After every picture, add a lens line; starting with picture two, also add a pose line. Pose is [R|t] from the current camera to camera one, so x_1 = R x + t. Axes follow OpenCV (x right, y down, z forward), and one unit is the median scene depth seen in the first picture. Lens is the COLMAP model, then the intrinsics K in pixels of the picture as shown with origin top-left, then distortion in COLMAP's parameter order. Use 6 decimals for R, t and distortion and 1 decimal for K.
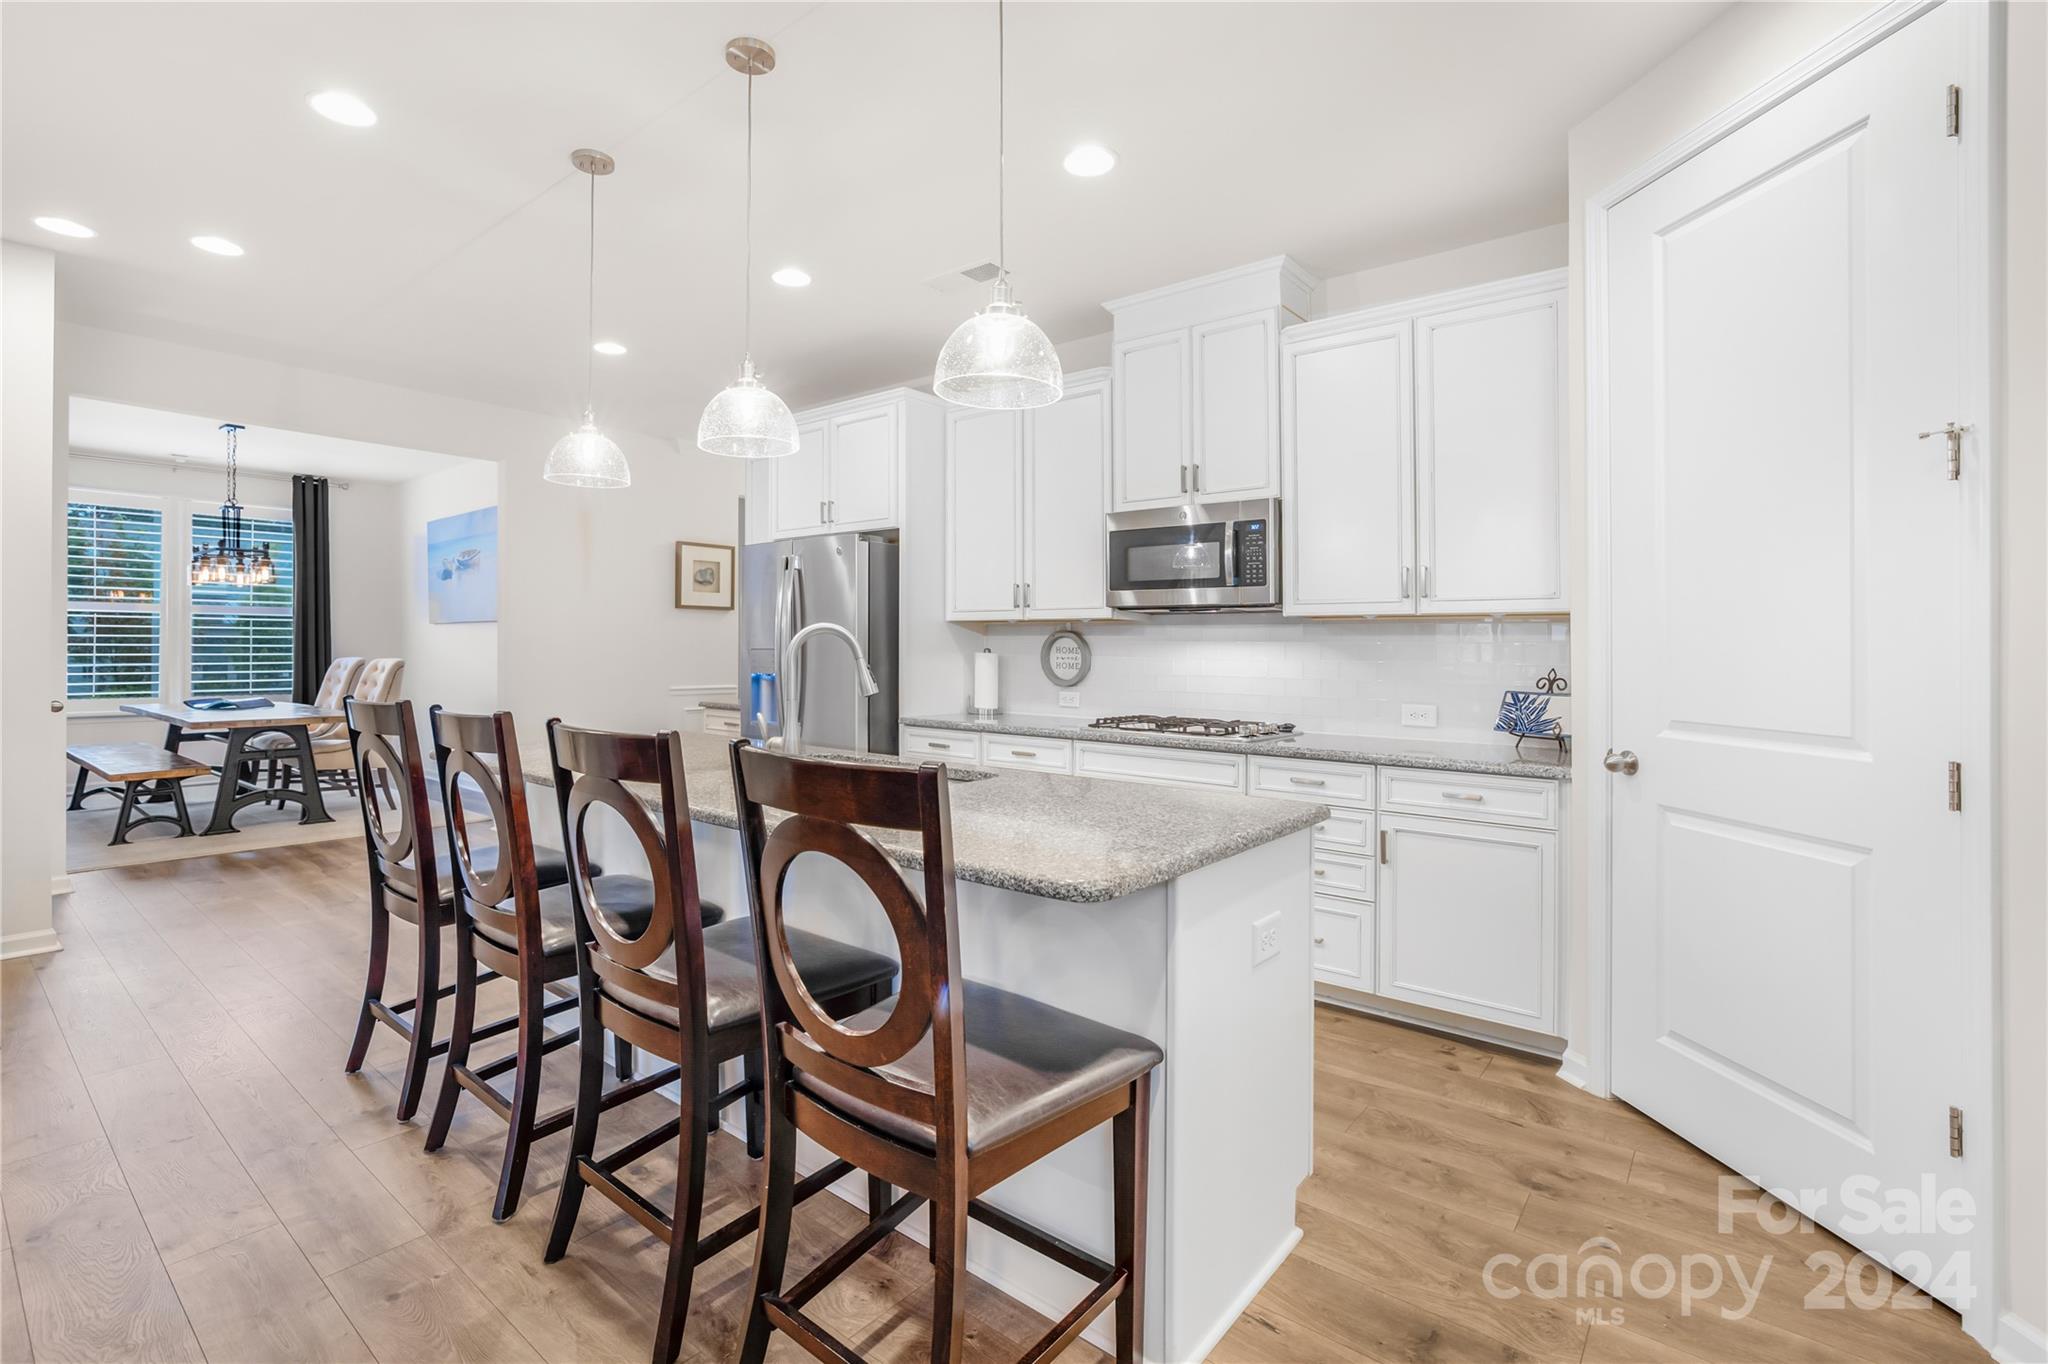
lens RADIAL K [[923.9, 0, 961.7], [0, 923.9, 647.8], [0, 0, 1]] dist [-0.000350, 0.000179]
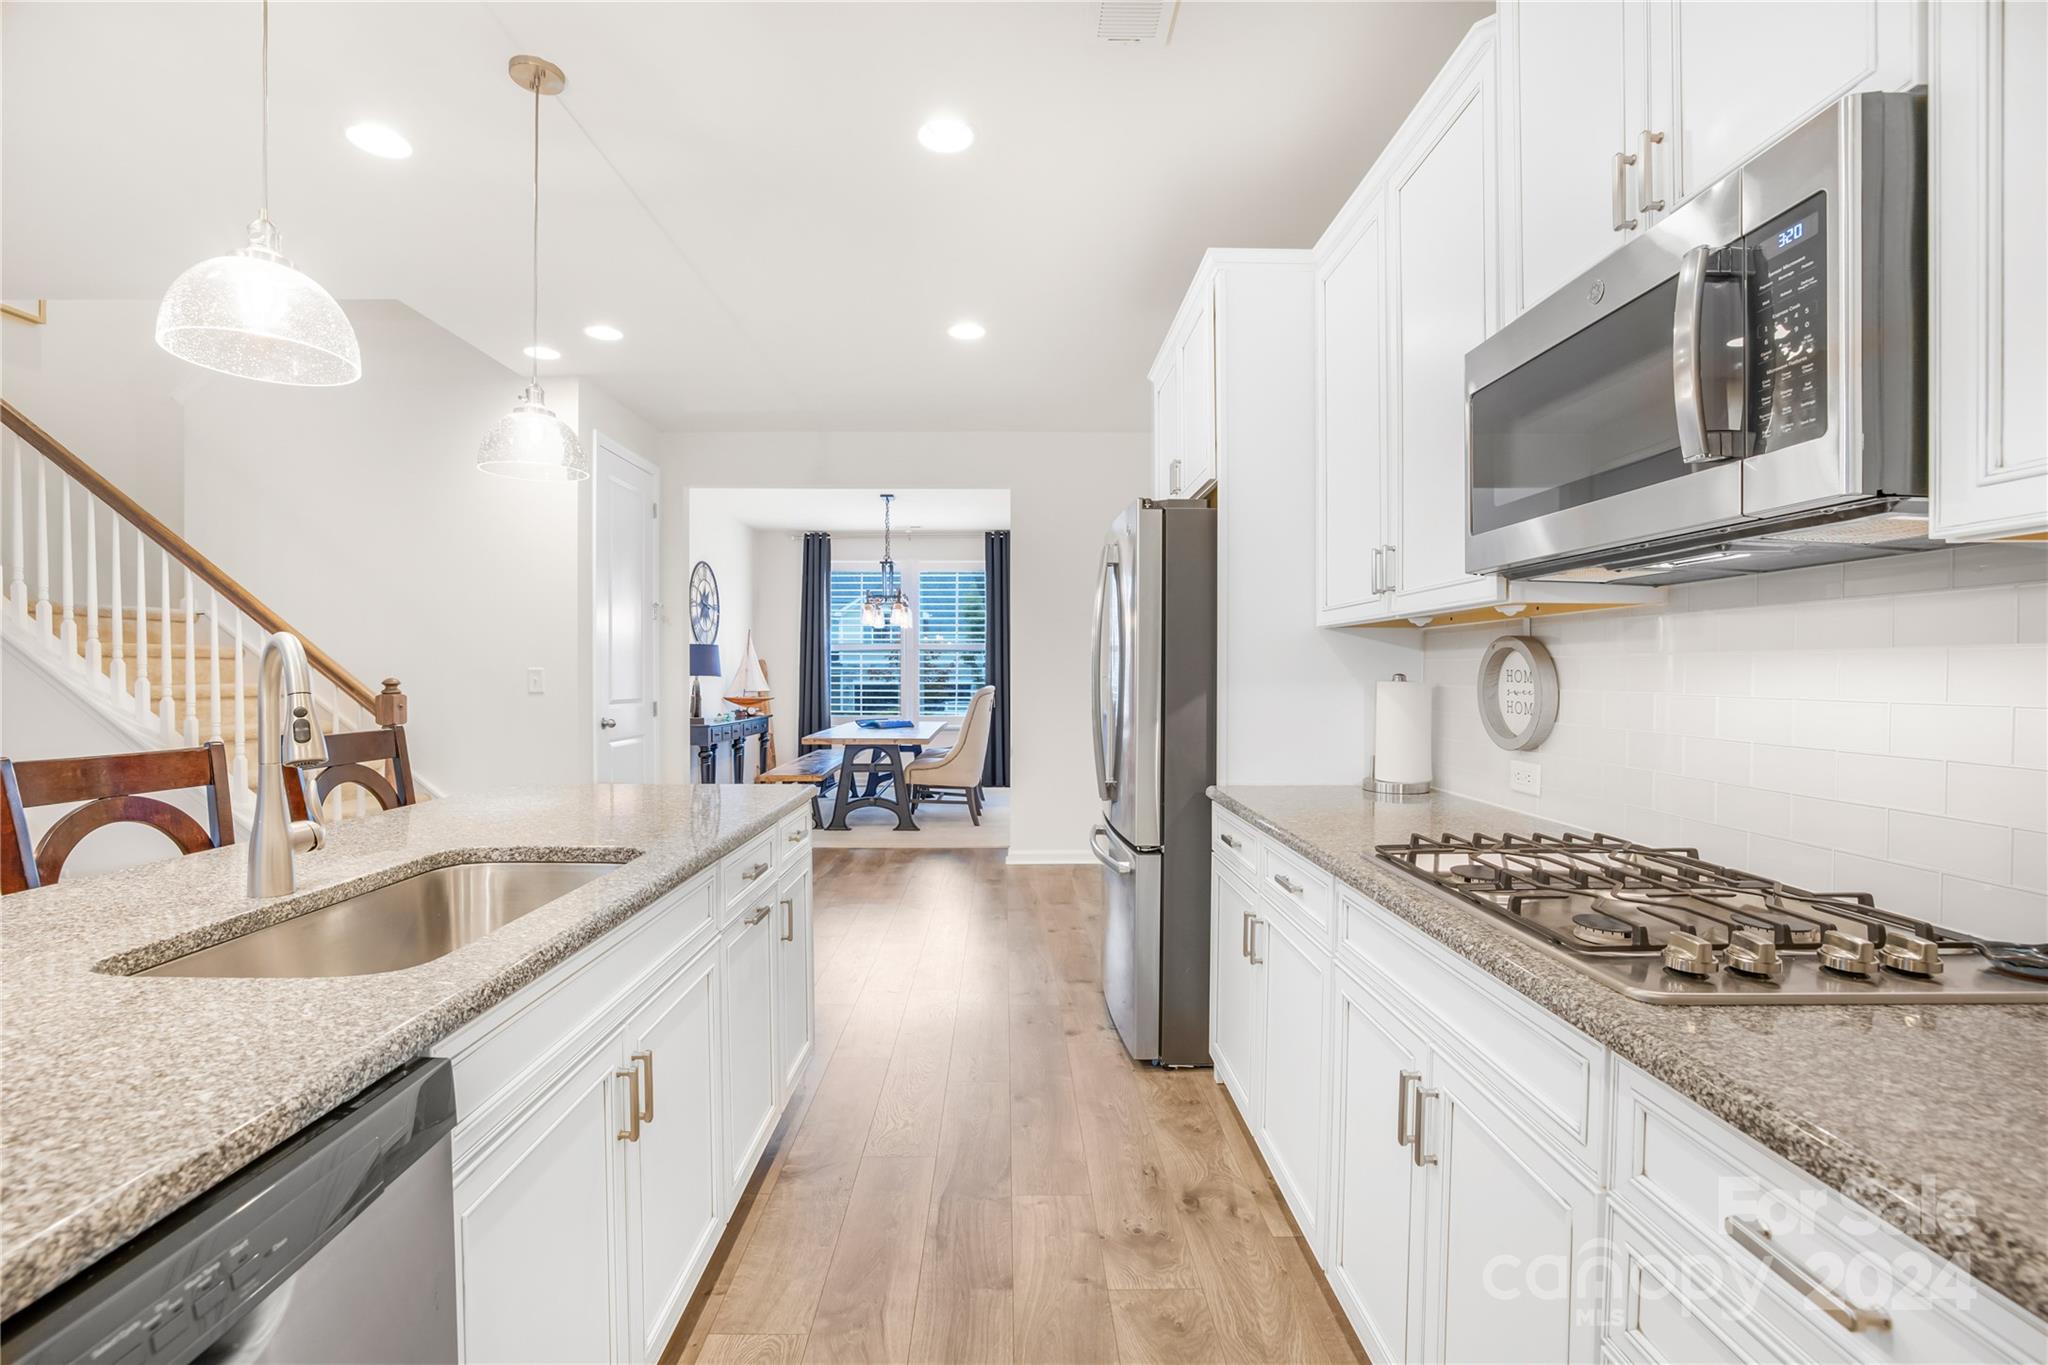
lens RADIAL K [[874.6, 0, 1027.0], [0, 874.6, 689.8], [0, 0, 1]] dist [0.000167, 0.000111]
pose [[0.669320, 0.007304, -0.742939, 0.363371], [0.003193, 0.999914, 0.012706, 0.004139], [0.742968, -0.010877, 0.669239, 0.651838]]
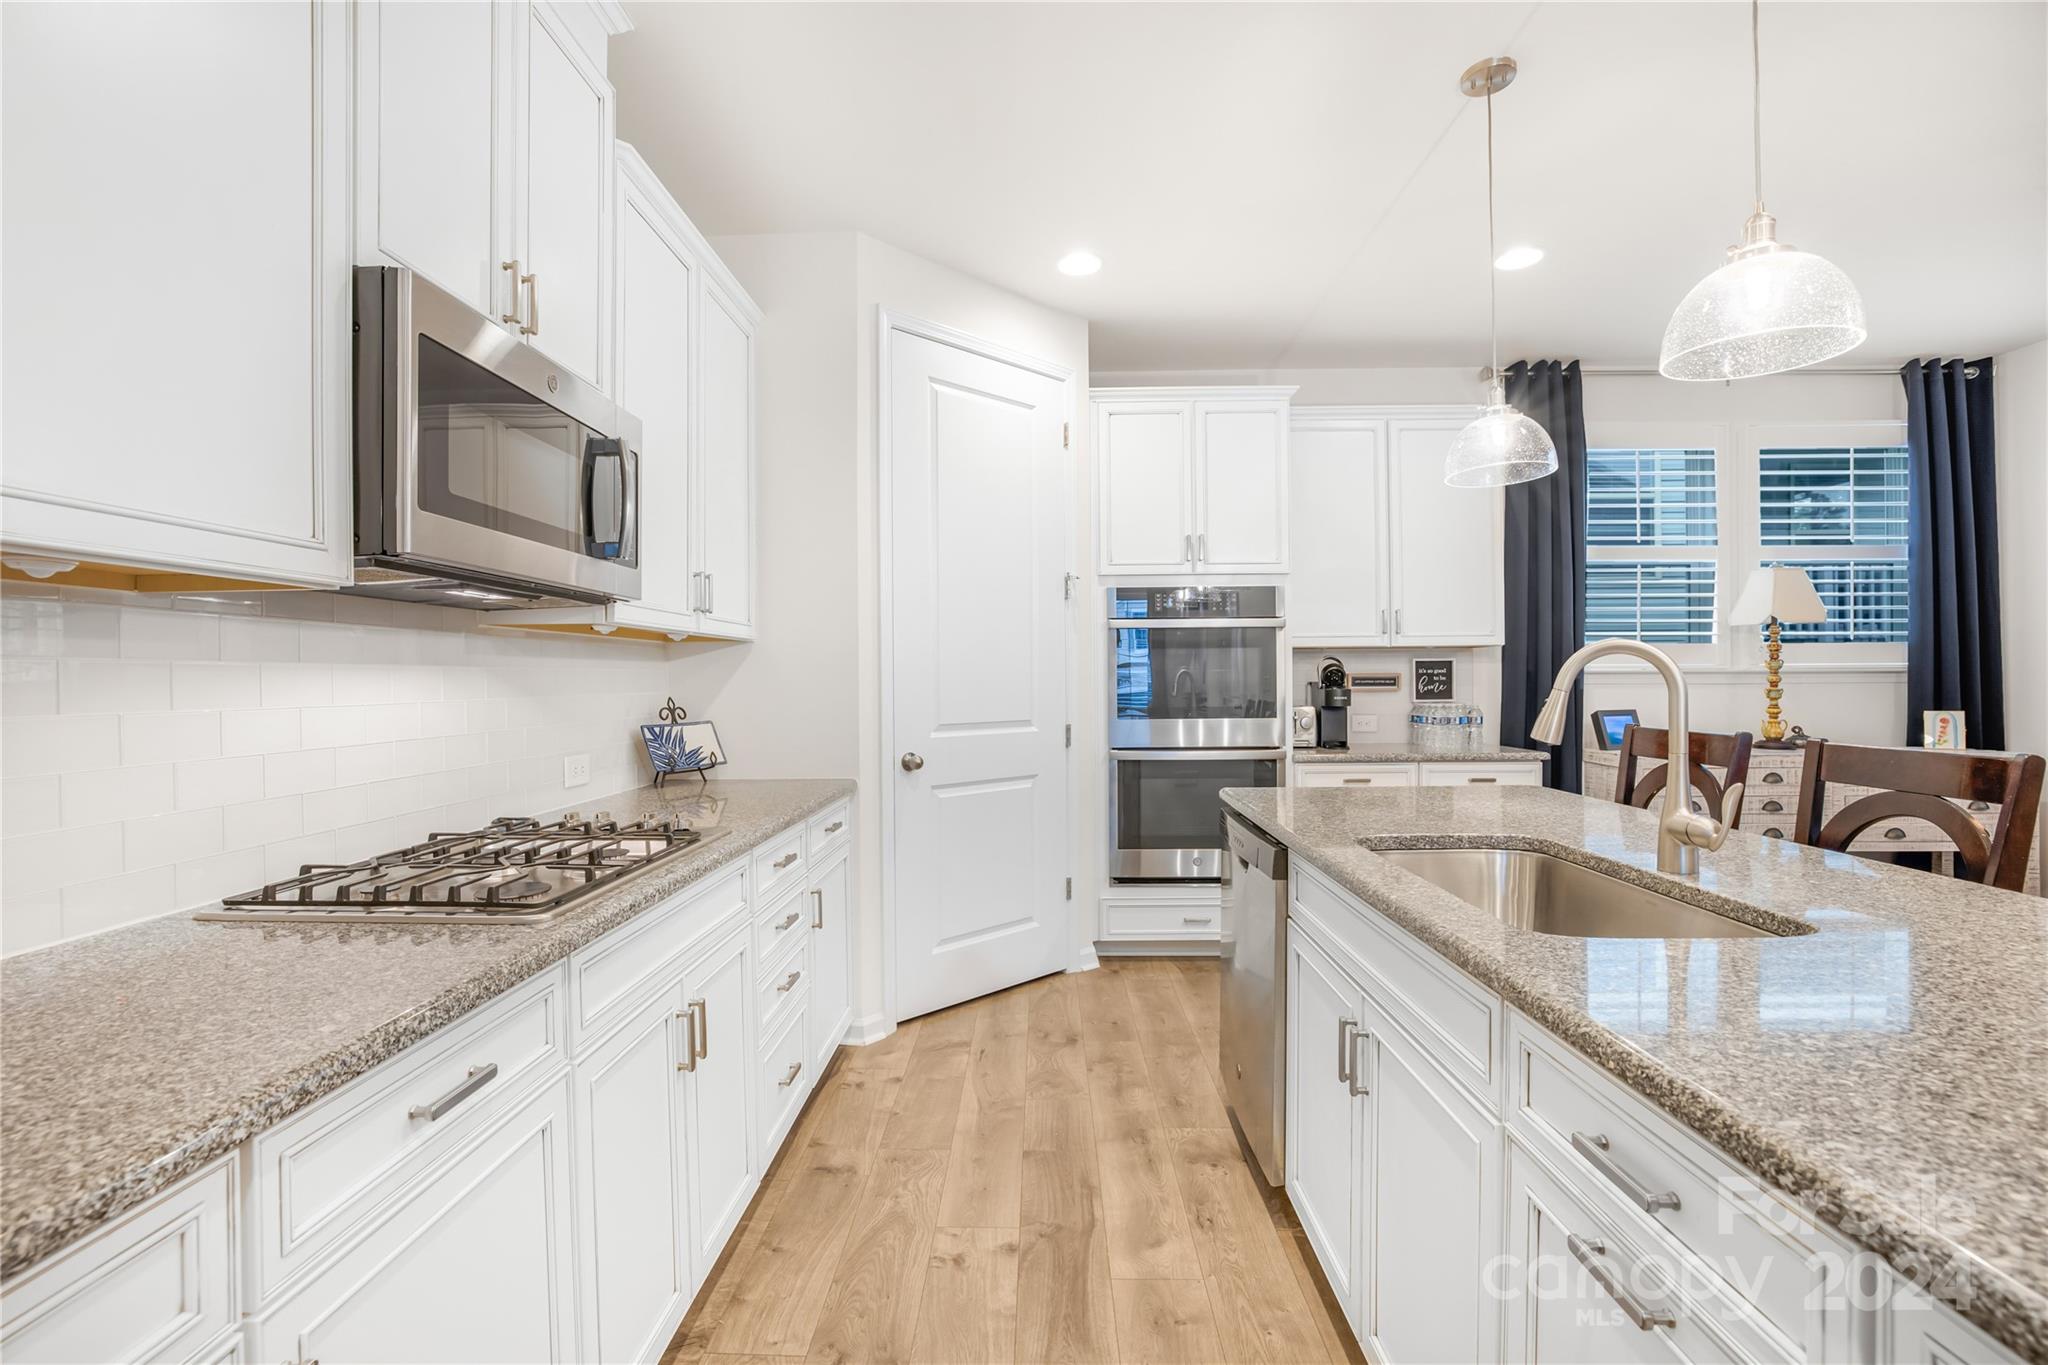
lens RADIAL K [[870.7, 0, 1008.5], [0, 870.7, 675.4], [0, 0, 1]] dist [-0.011313, 0.000425]
pose [[-0.617525, -0.002166, 0.786548, -0.239160], [0.001889, 0.999989, 0.004237, -0.002564], [-0.786549, 0.004102, -0.617515, 1.149587]]
